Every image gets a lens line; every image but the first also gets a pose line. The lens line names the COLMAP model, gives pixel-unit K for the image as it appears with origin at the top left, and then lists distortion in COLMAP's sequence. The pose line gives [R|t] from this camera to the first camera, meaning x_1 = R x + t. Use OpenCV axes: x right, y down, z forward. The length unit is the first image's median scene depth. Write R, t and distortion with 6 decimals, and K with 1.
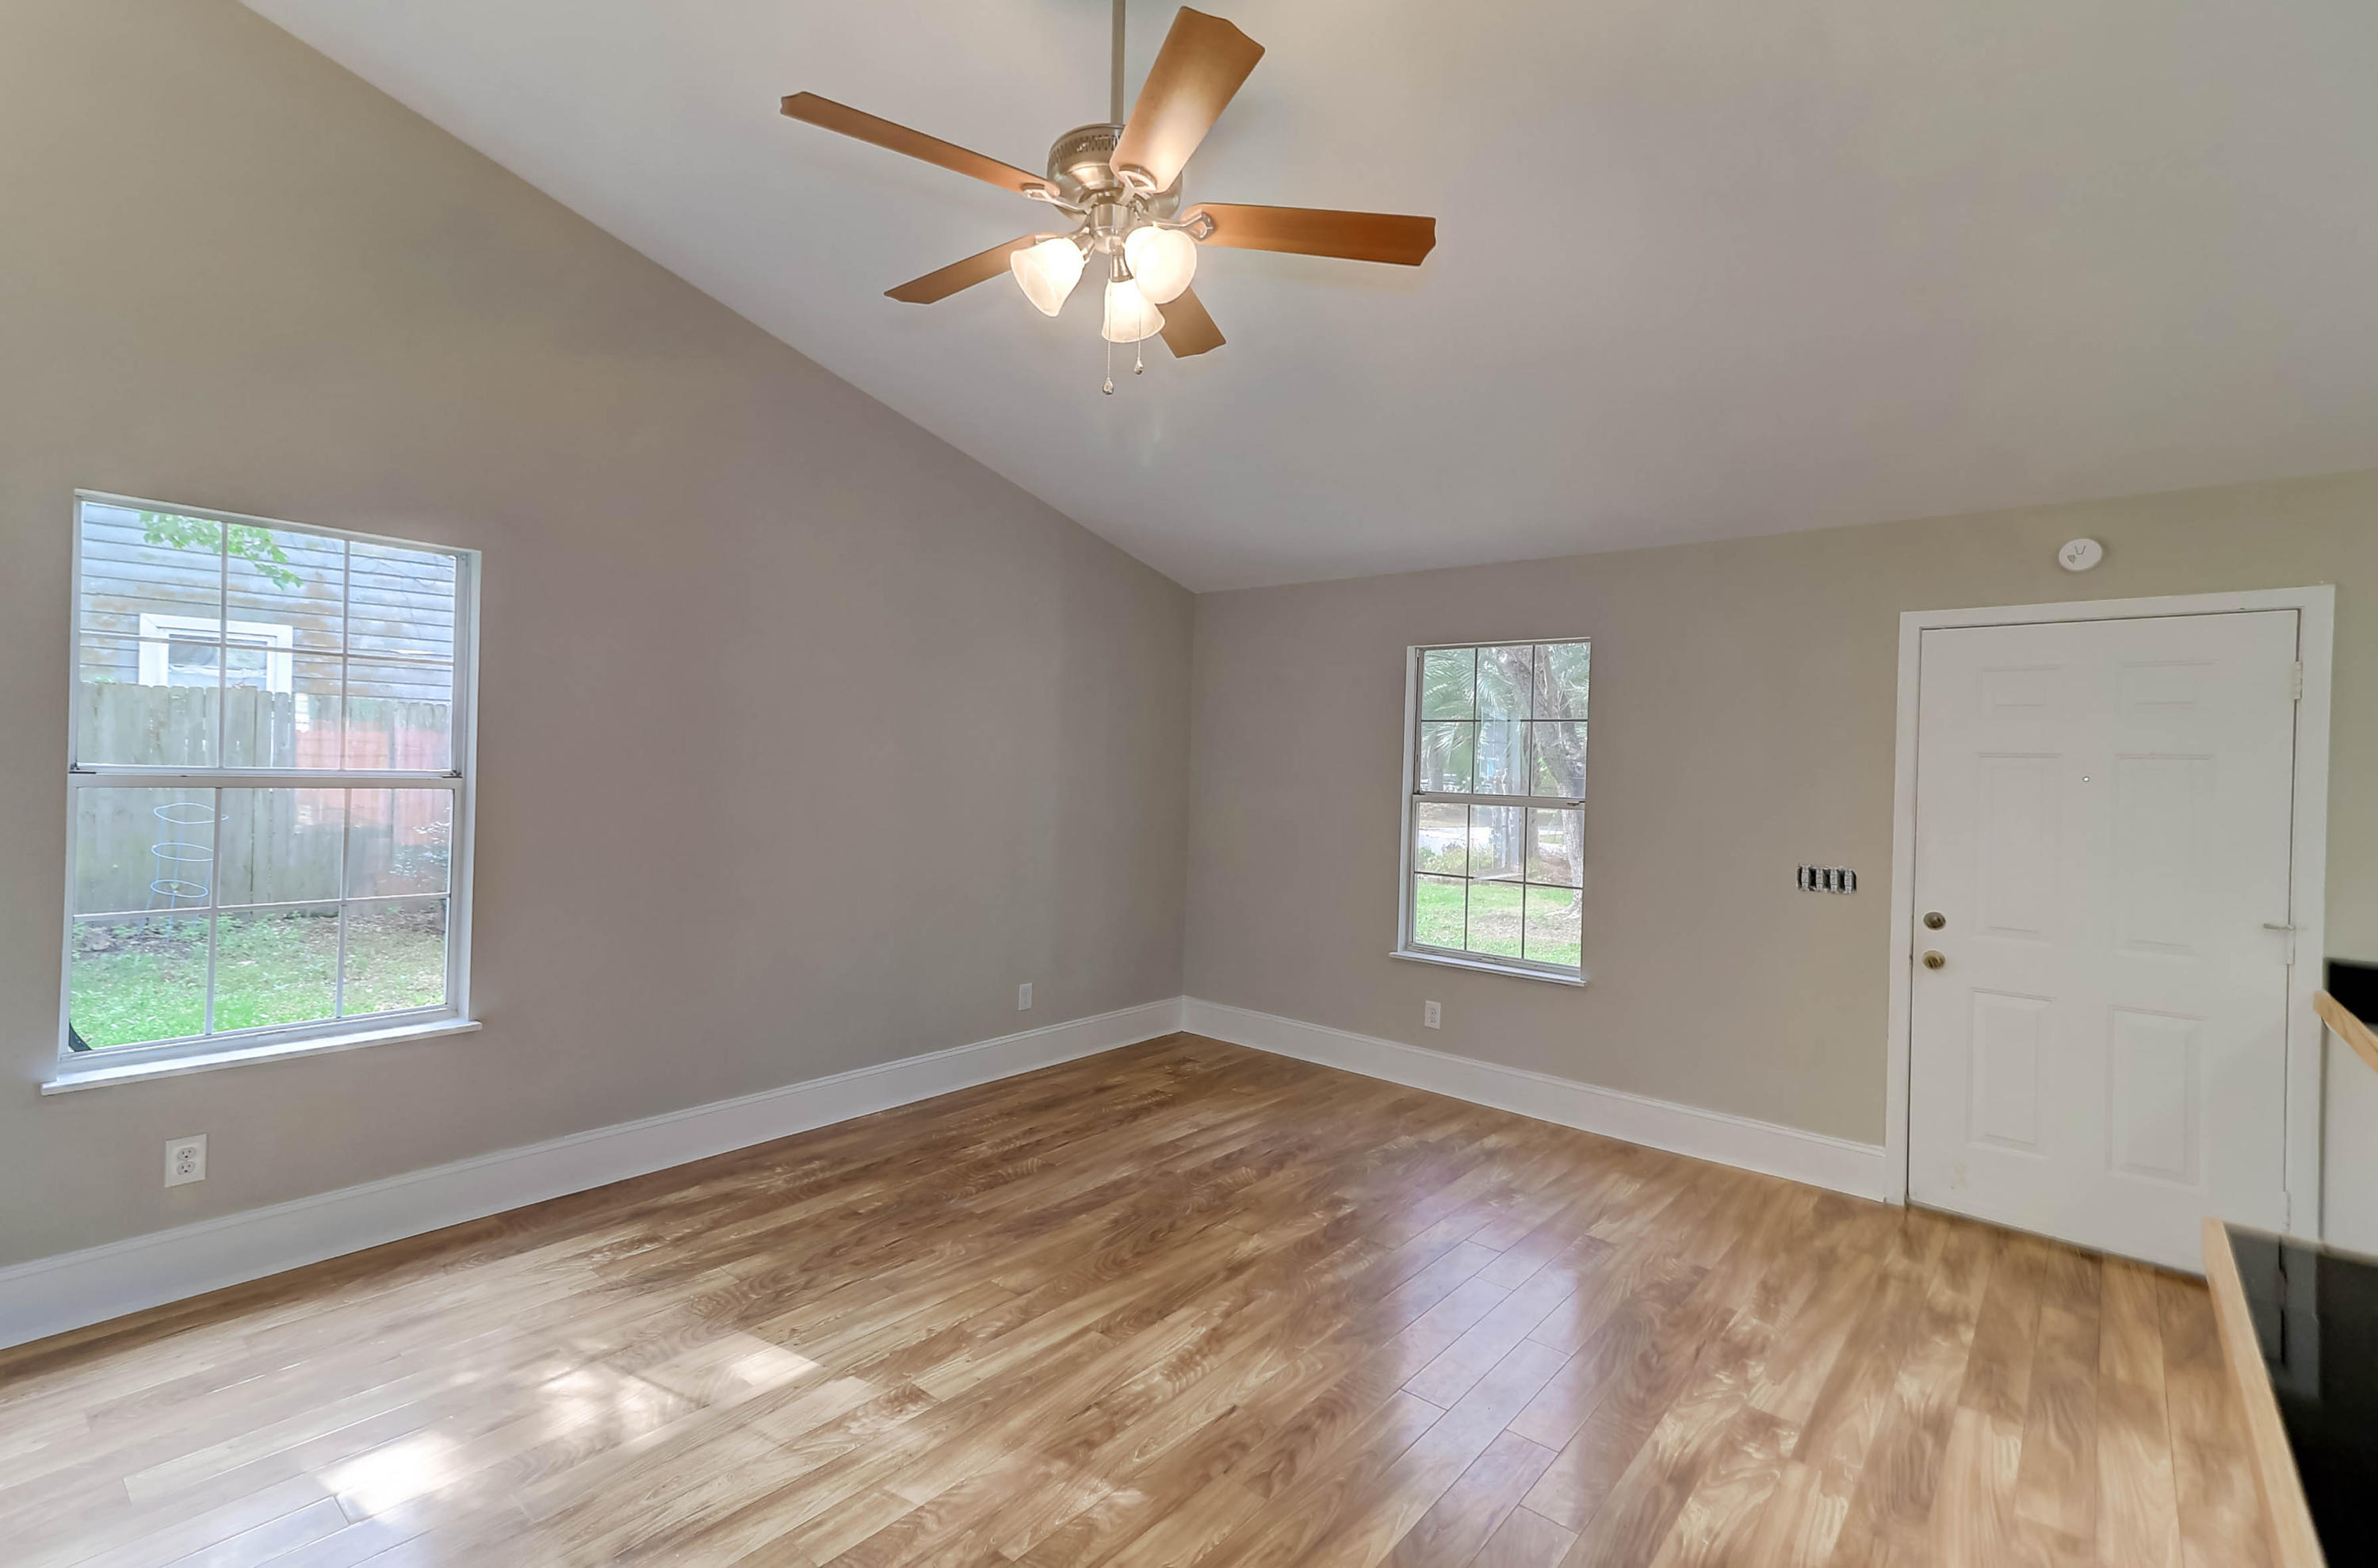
lens RADIAL K [[1081.3, 0, 1182.3], [0, 1081.3, 775.6], [0, 0, 1]] dist [0.030611, -0.001233]
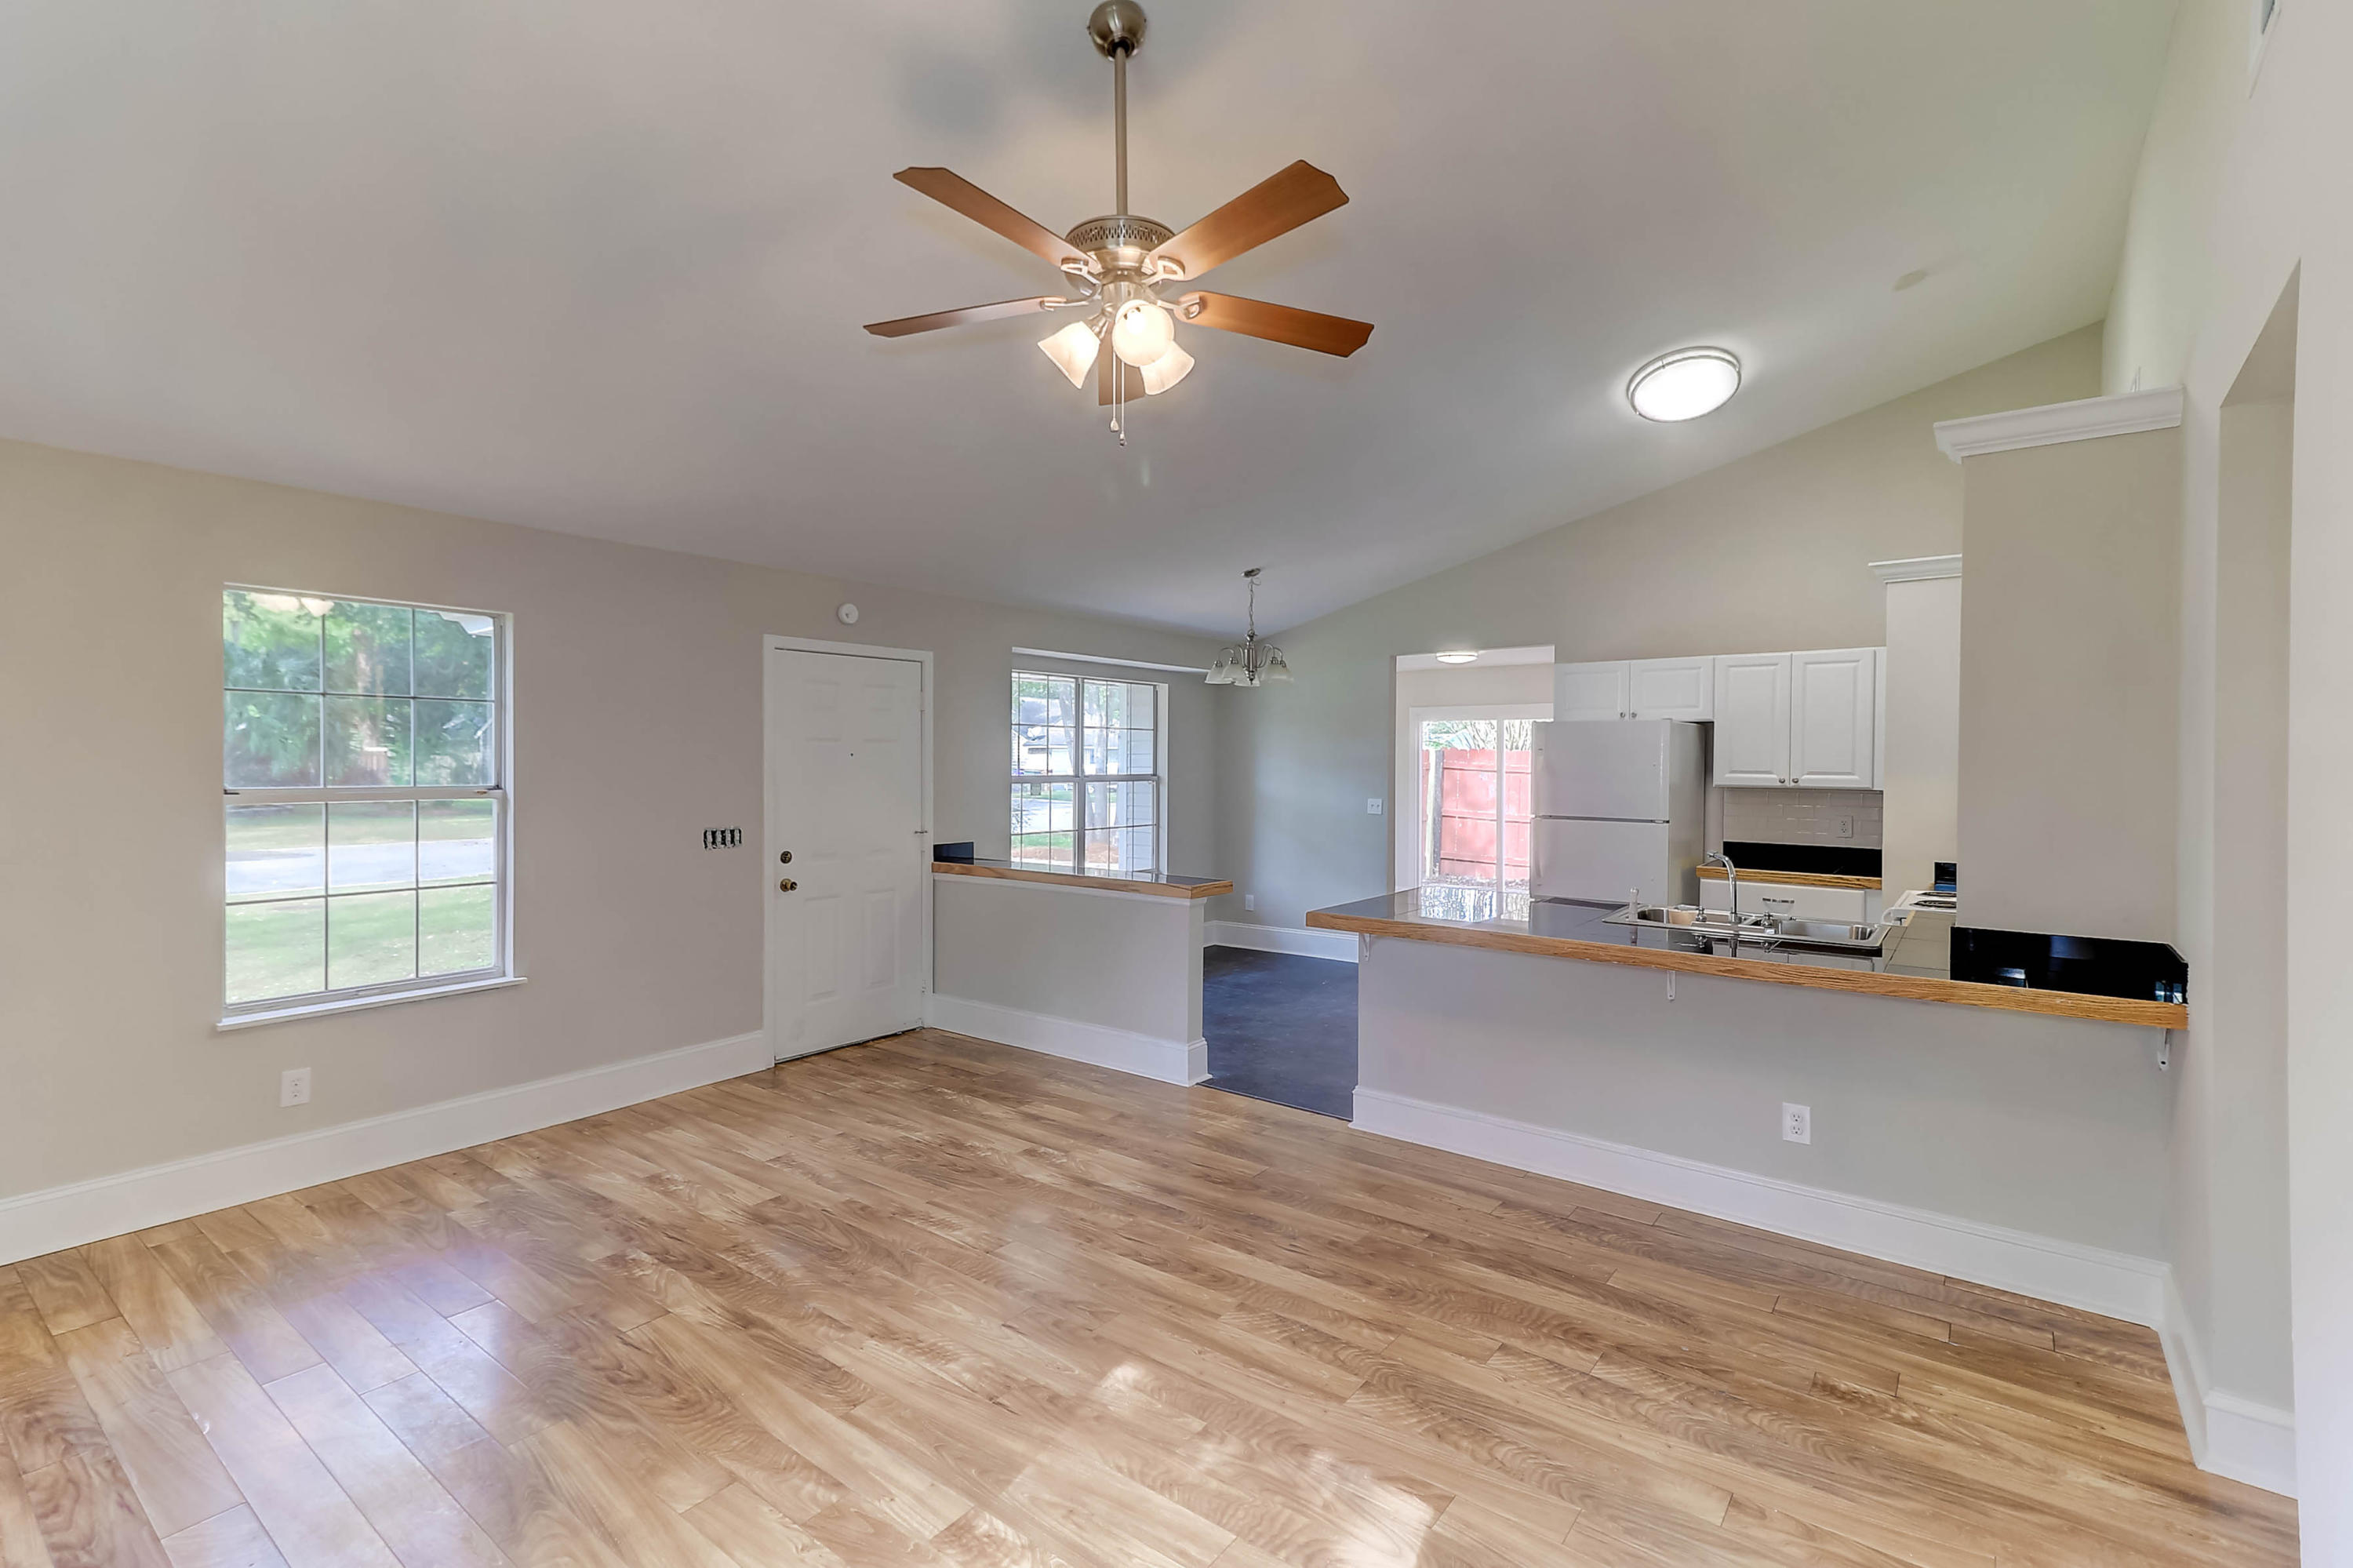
lens RADIAL K [[1059.0, 0, 1151.8], [0, 1059.0, 773.7], [0, 0, 1]] dist [0.030621, -0.000117]
pose [[-0.032376, -0.044189, 0.998498, -0.805341], [0.005390, 0.999000, 0.044386, -0.037901], [-0.999461, 0.006819, -0.032105, 0.671869]]
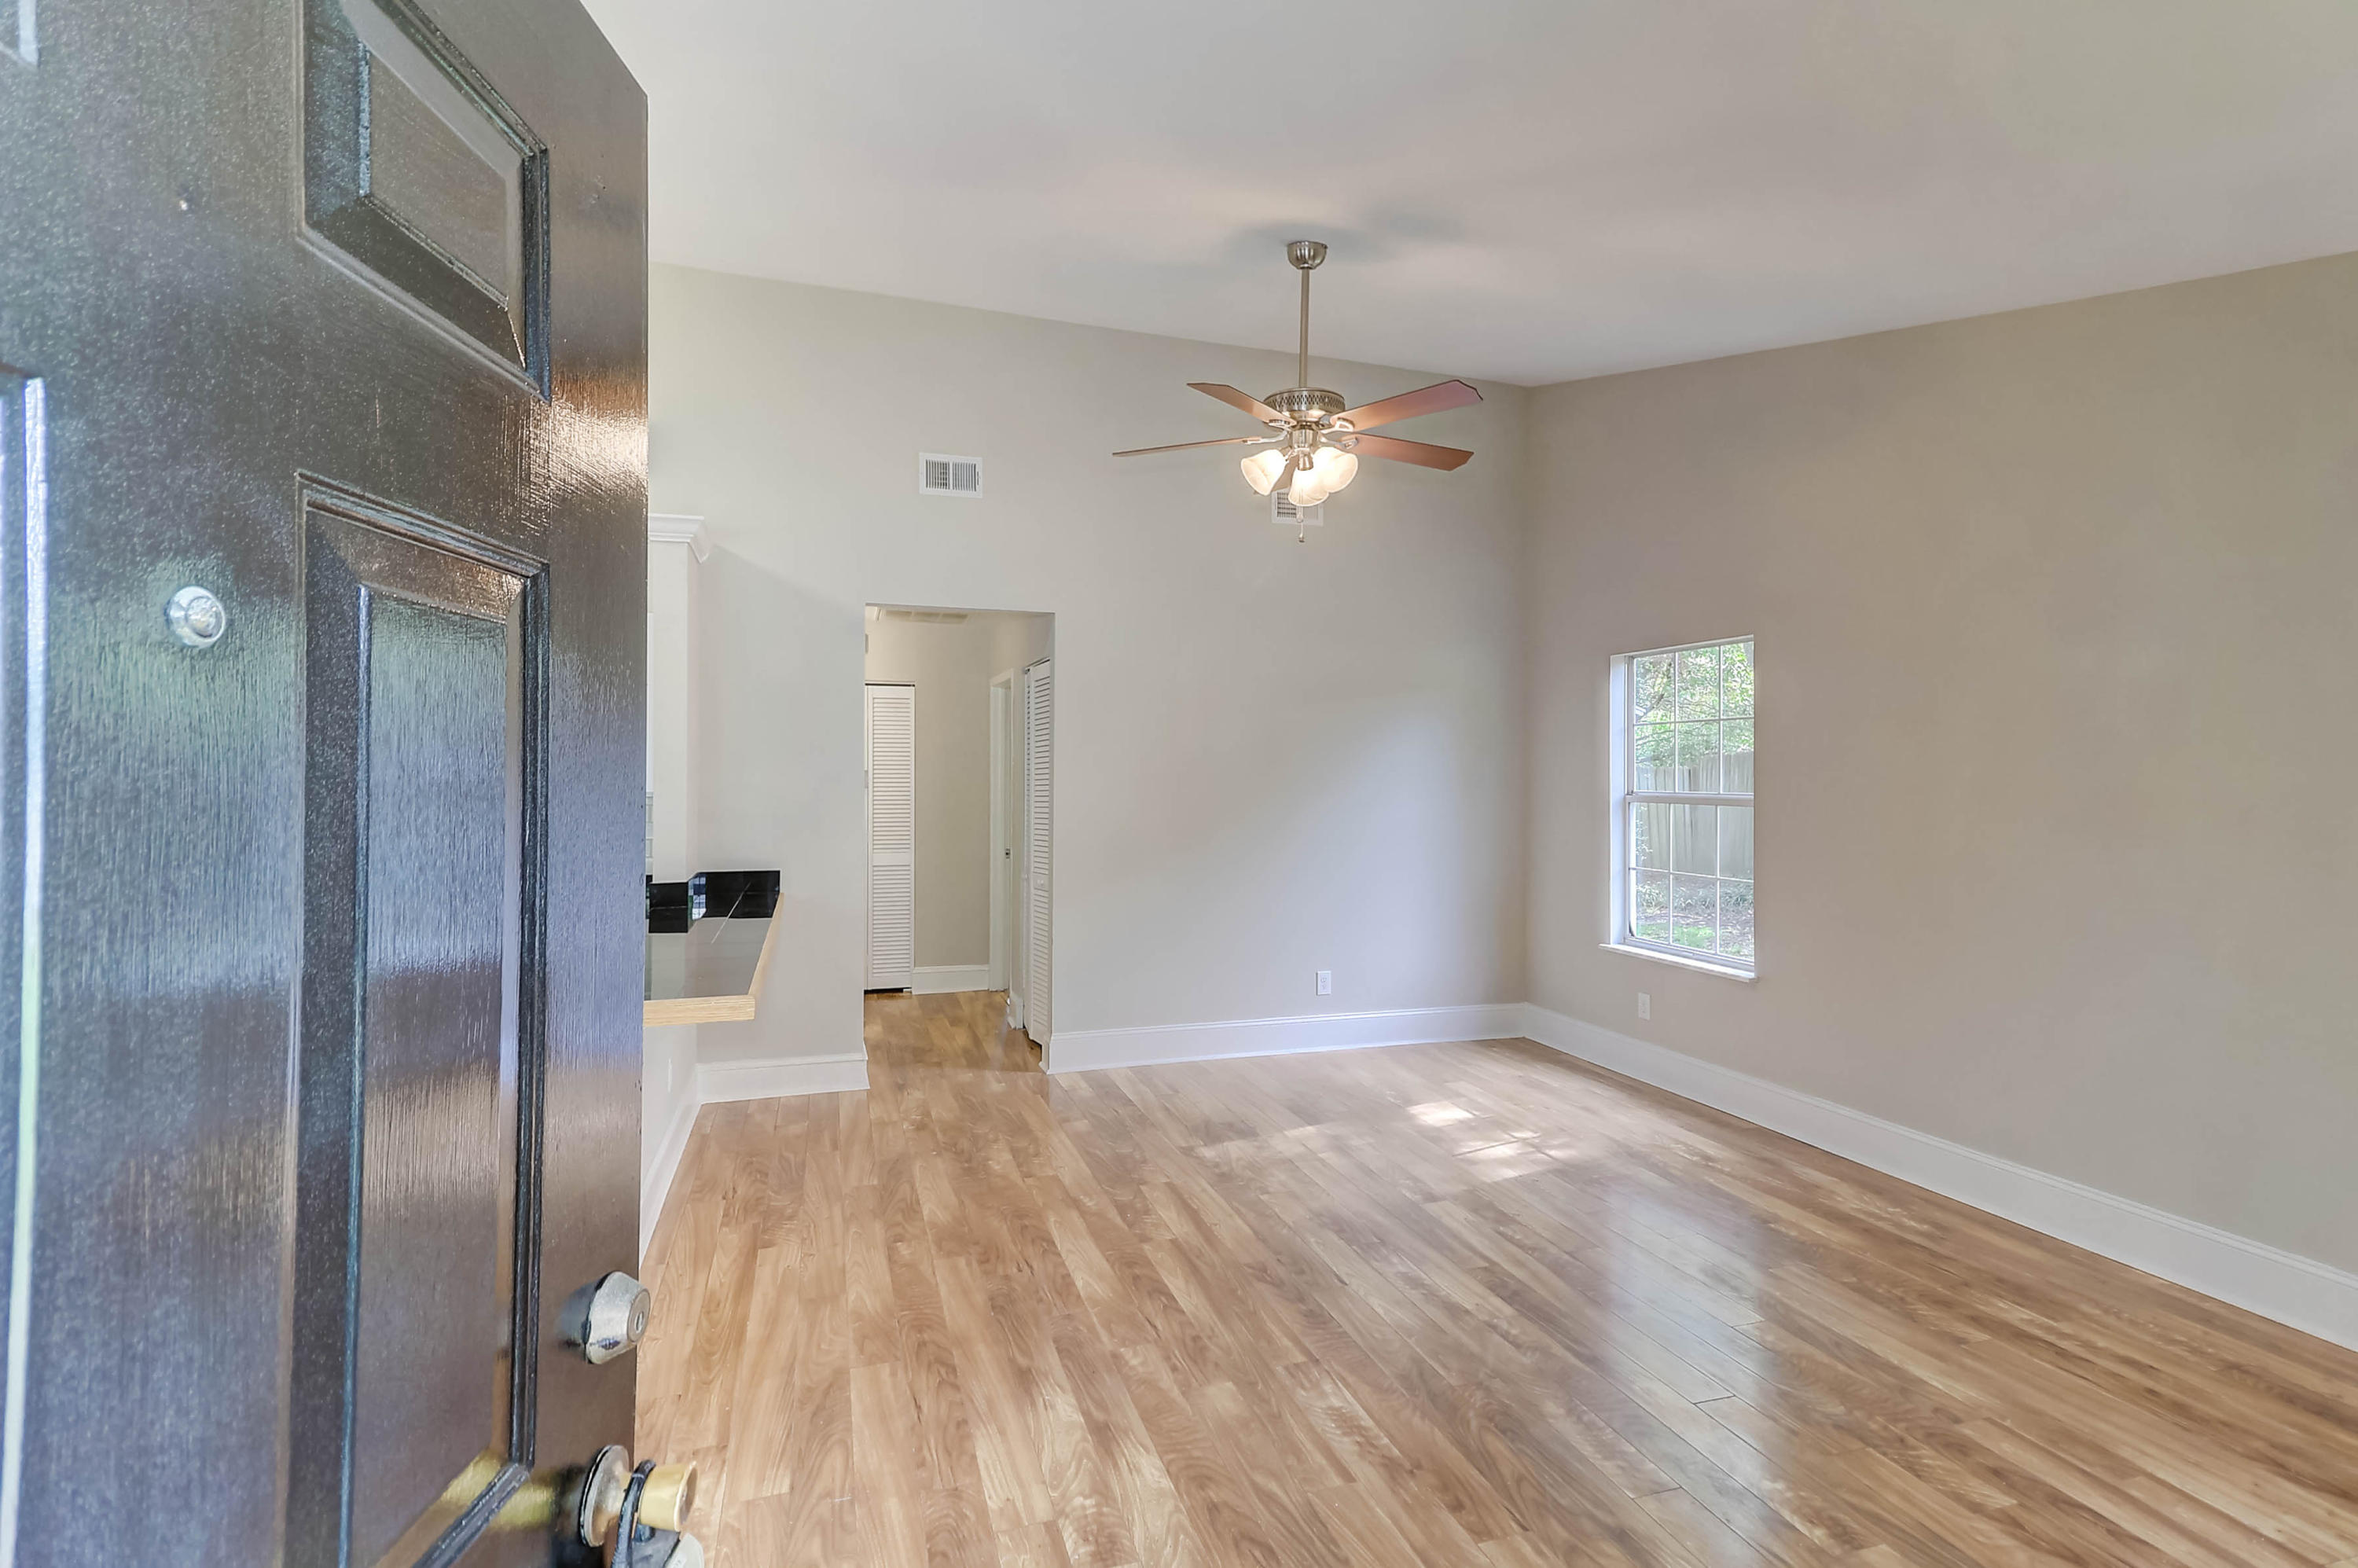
lens RADIAL K [[1070.6, 0, 1170.5], [0, 1070.6, 768.5], [0, 0, 1]] dist [0.029411, -0.000700]
pose [[-0.526166, -0.040554, -0.849414, 0.935043], [-0.031291, 0.999109, -0.028318, 0.024375], [0.849806, 0.011679, -0.526966, 1.126841]]
